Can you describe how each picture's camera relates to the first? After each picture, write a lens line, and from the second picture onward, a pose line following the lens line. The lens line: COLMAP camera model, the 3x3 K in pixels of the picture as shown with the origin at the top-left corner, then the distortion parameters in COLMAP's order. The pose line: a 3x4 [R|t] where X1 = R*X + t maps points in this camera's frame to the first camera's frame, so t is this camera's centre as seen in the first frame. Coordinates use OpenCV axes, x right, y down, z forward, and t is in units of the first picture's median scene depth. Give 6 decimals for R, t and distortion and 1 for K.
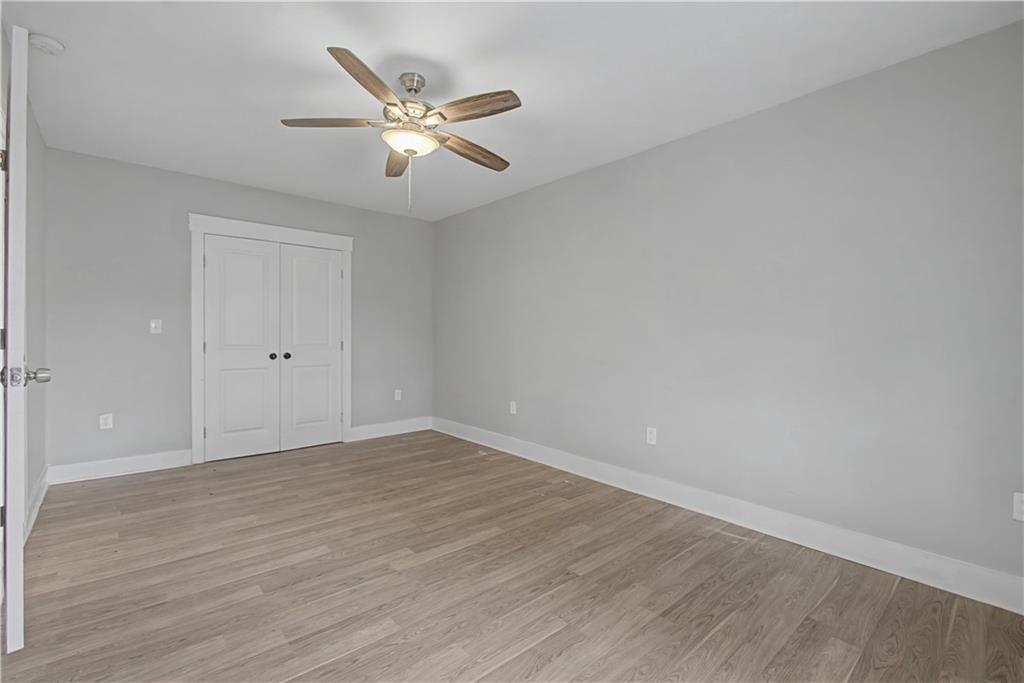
lens RADIAL K [[455.5, 0, 511.0], [0, 455.5, 341.3], [0, 0, 1]] dist [0.002108, 0.000368]
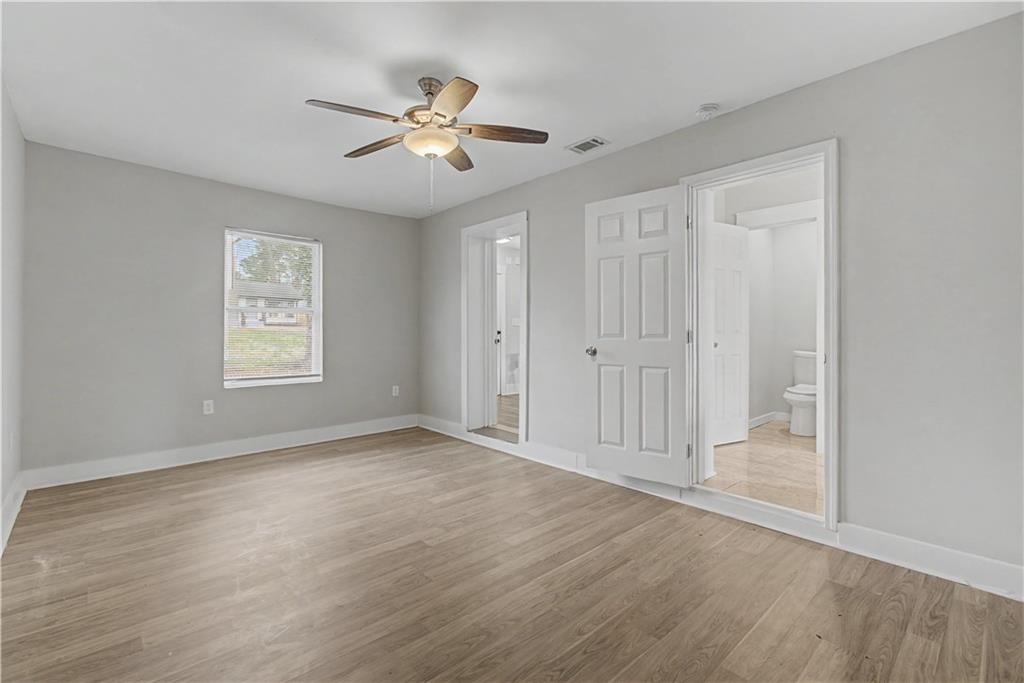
lens RADIAL K [[455.5, 0, 513.1], [0, 455.5, 334.7], [0, 0, 1]] dist [0.002108, 0.000368]
pose [[-0.999791, -0.008243, -0.018727, -0.392038], [-0.008401, 0.999930, 0.008380, -0.016601], [0.018657, 0.008536, -0.999790, 2.027393]]
